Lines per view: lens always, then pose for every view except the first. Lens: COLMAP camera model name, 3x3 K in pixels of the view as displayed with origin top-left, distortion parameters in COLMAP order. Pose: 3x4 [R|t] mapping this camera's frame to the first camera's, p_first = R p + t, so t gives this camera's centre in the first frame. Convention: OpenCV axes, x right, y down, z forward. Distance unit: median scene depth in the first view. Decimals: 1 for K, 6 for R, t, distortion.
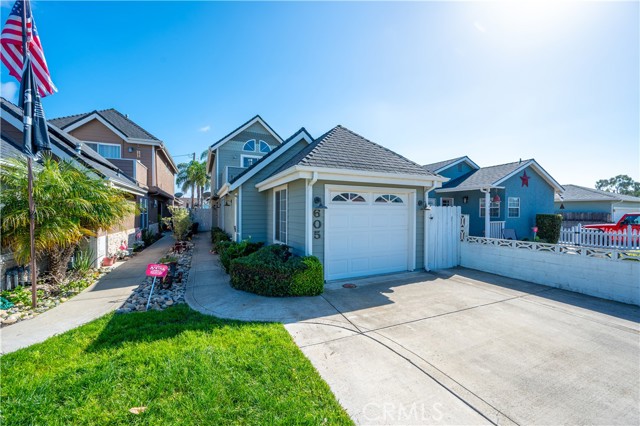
lens RADIAL K [[249.3, 0, 323.9], [0, 249.3, 213.0], [0, 0, 1]] dist [0.001795, 0.000047]
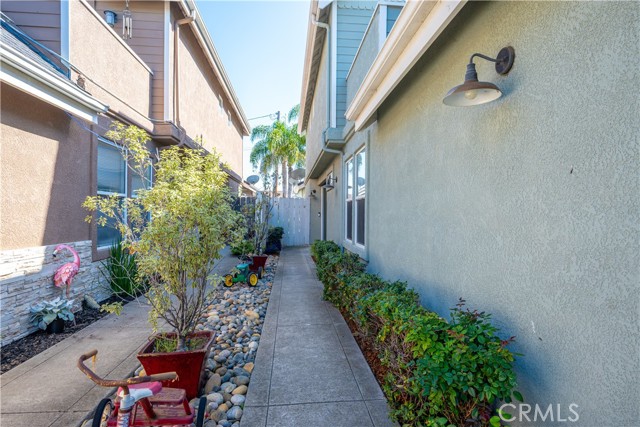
lens RADIAL K [[349.8, 0, 319.8], [0, 349.8, 213.8], [0, 0, 1]] dist [-0.000639, -0.000055]
pose [[0.932609, 0.005760, -0.360842, -0.138711], [-0.008537, 0.999945, -0.006104, 0.010766], [0.360787, 0.008774, 0.932607, 0.283566]]
